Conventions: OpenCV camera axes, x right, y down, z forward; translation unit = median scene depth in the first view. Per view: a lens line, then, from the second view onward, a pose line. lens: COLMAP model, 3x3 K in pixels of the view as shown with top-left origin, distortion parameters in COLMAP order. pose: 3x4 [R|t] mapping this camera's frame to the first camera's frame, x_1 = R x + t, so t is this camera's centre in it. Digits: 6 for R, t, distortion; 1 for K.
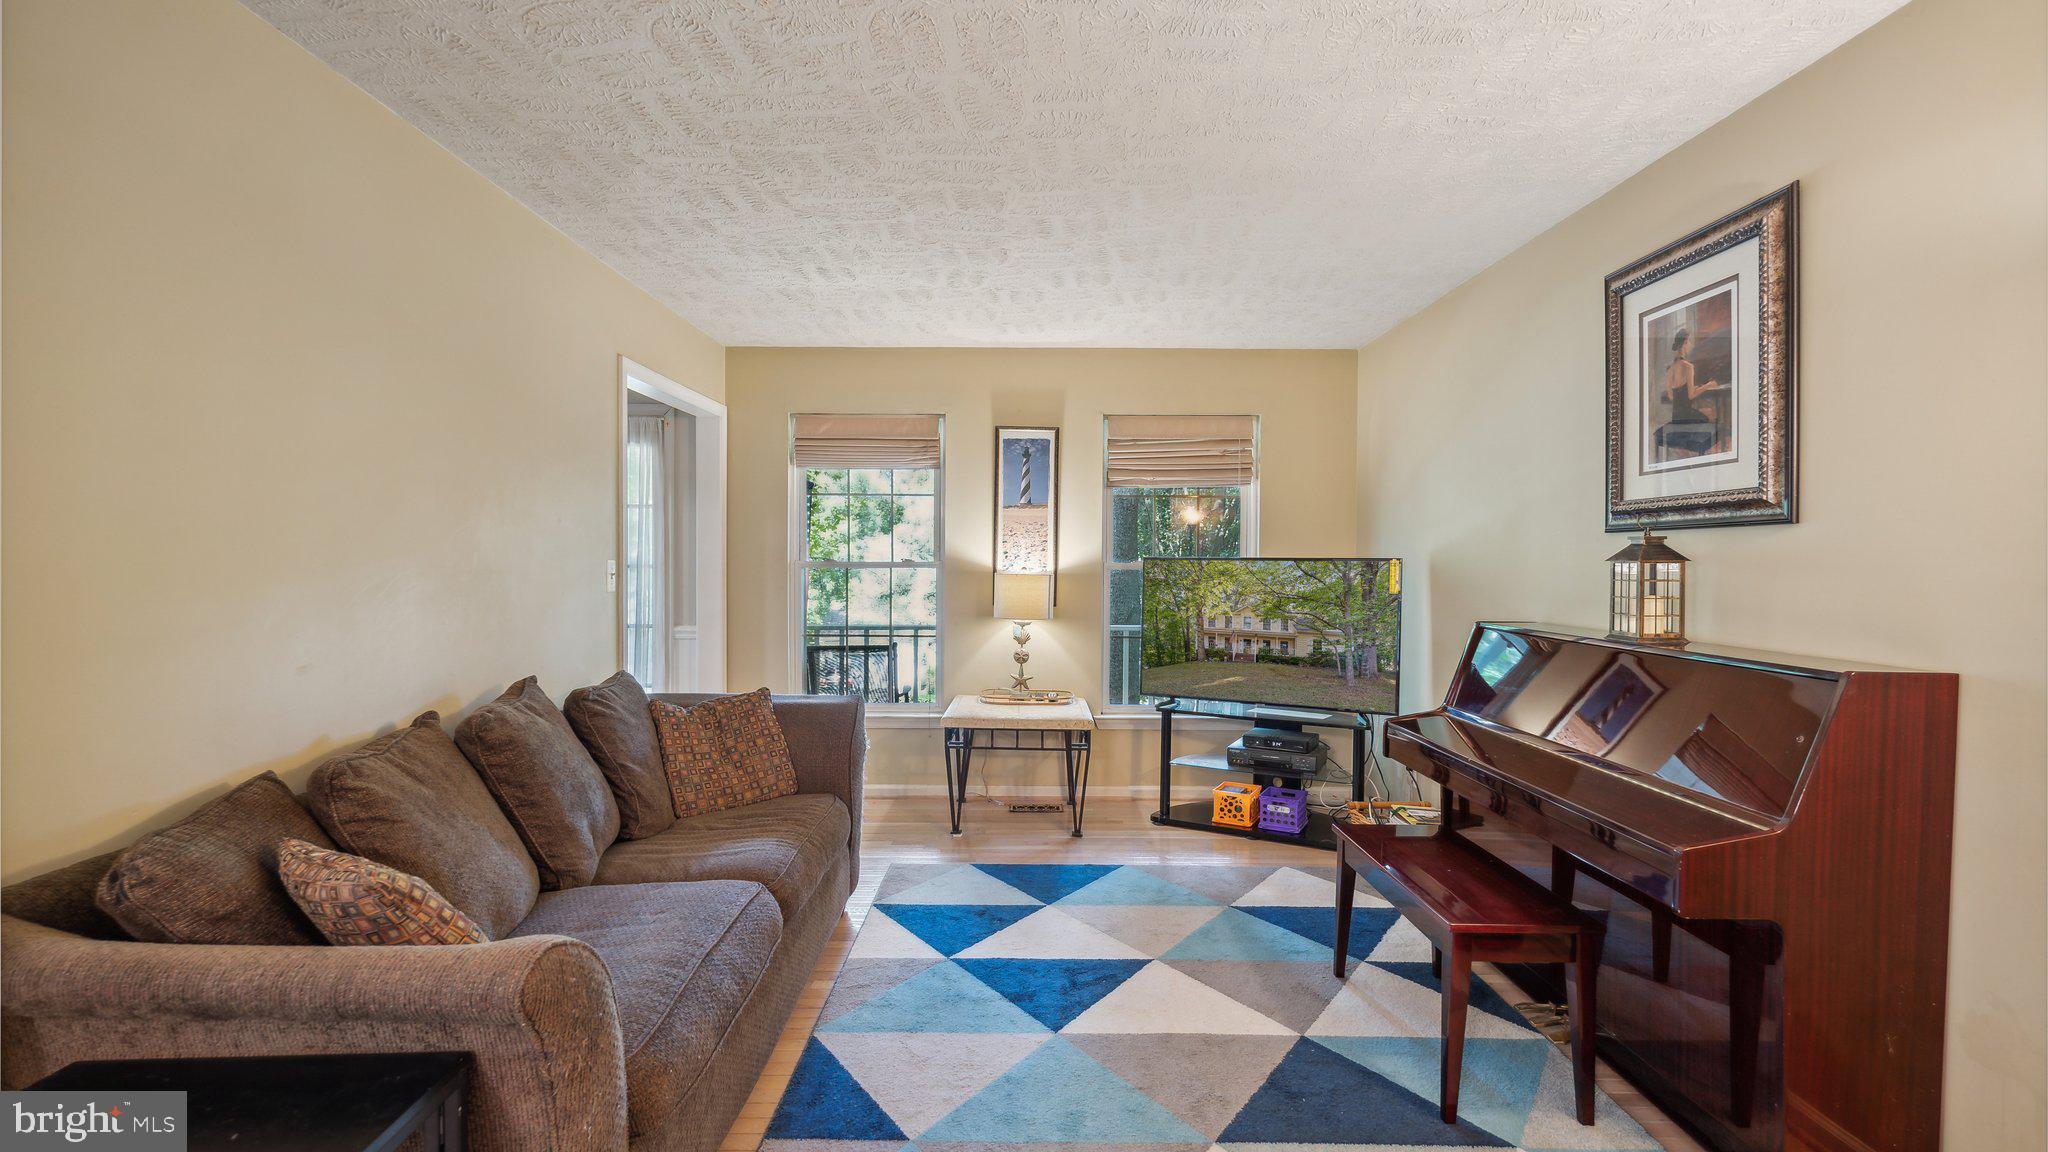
lens RADIAL K [[906.8, 0, 1022.0], [0, 906.8, 567.1], [0, 0, 1]] dist [0.000605, 0.000187]
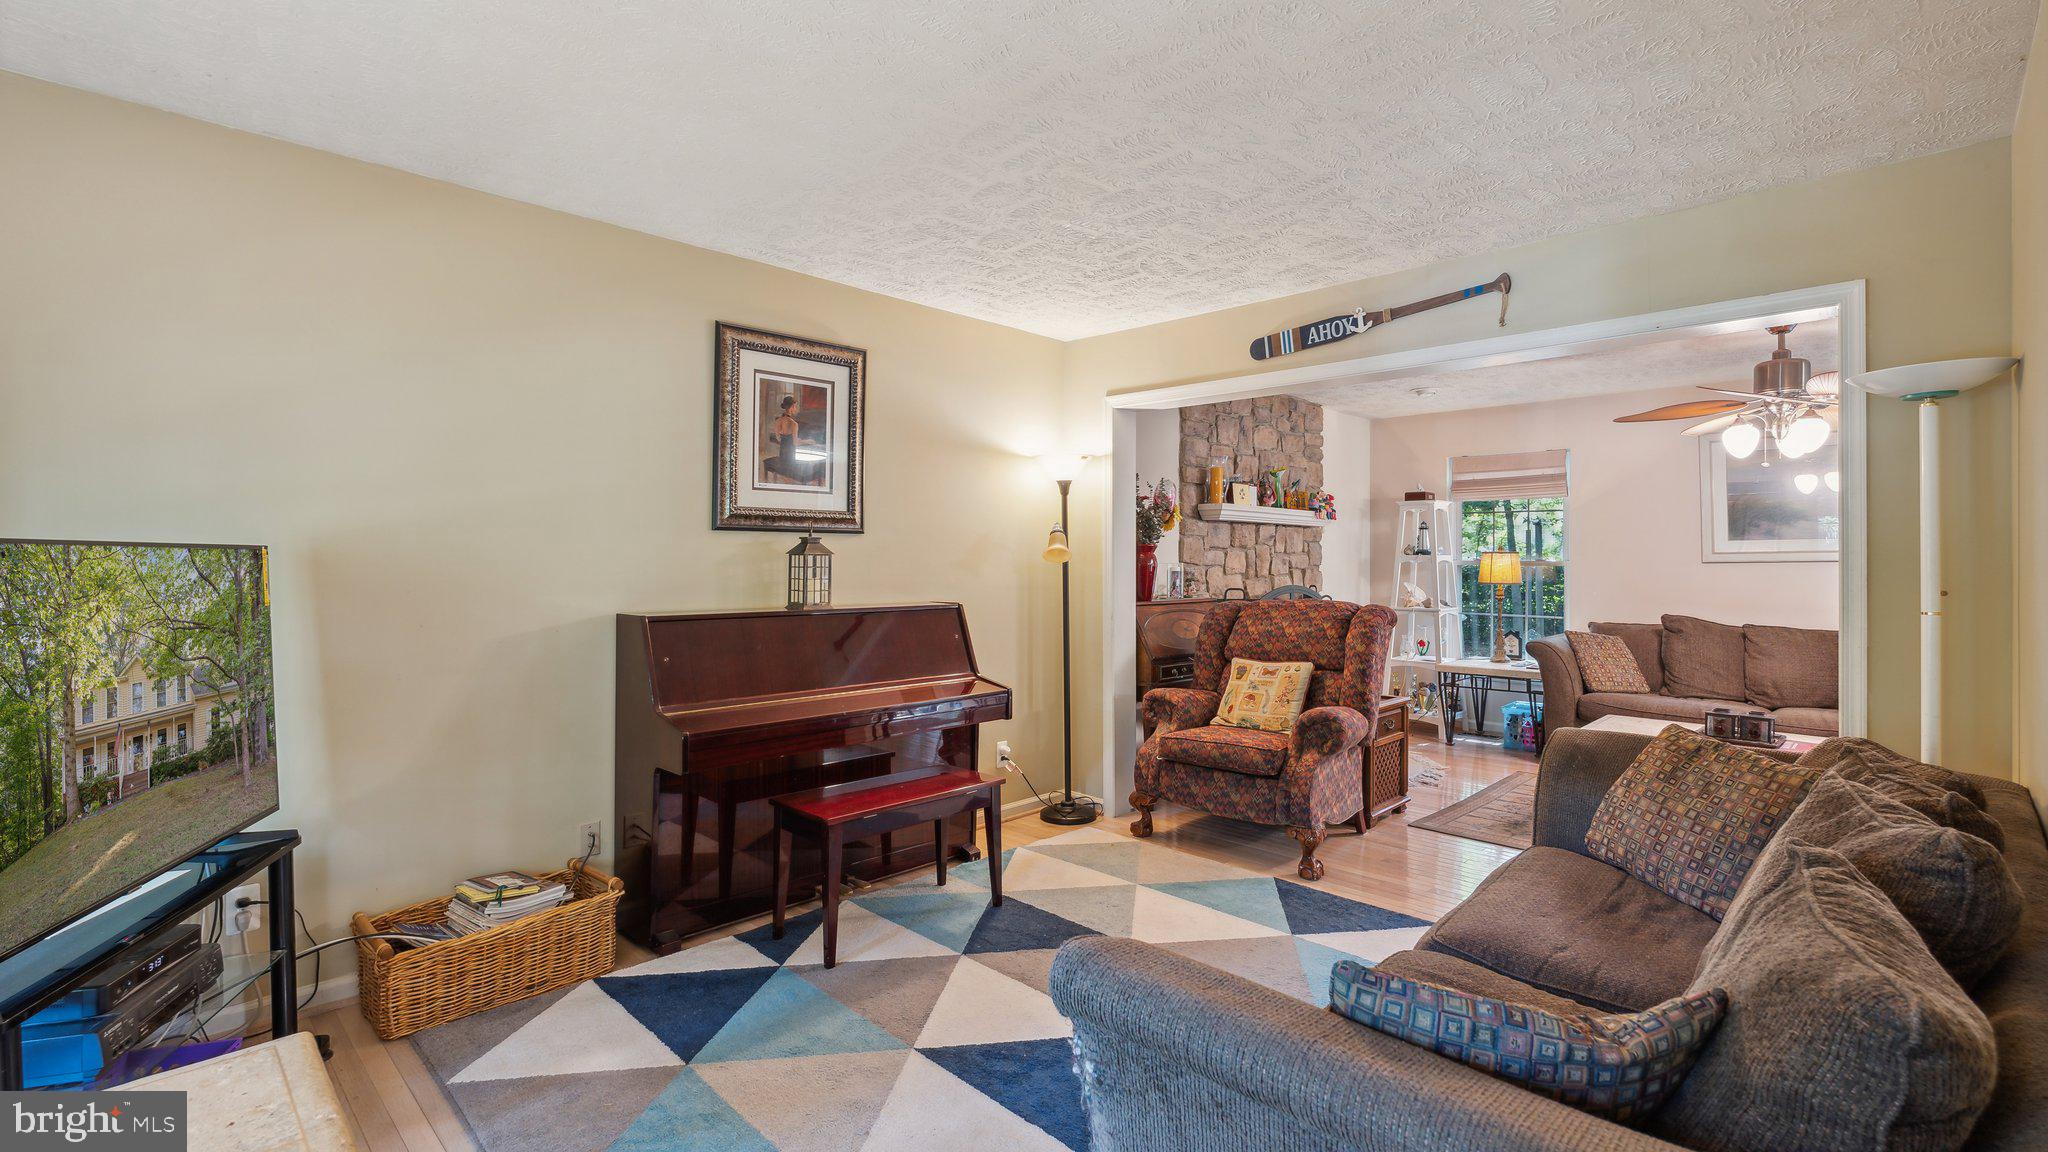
lens RADIAL K [[906.8, 0, 1022.0], [0, 906.8, 567.1], [0, 0, 1]] dist [0.000605, 0.000187]
pose [[-0.706781, -0.005121, 0.707414, -0.496654], [0.004789, 0.999916, 0.012023, -0.001244], [-0.707416, 0.011886, -0.706698, 1.523124]]
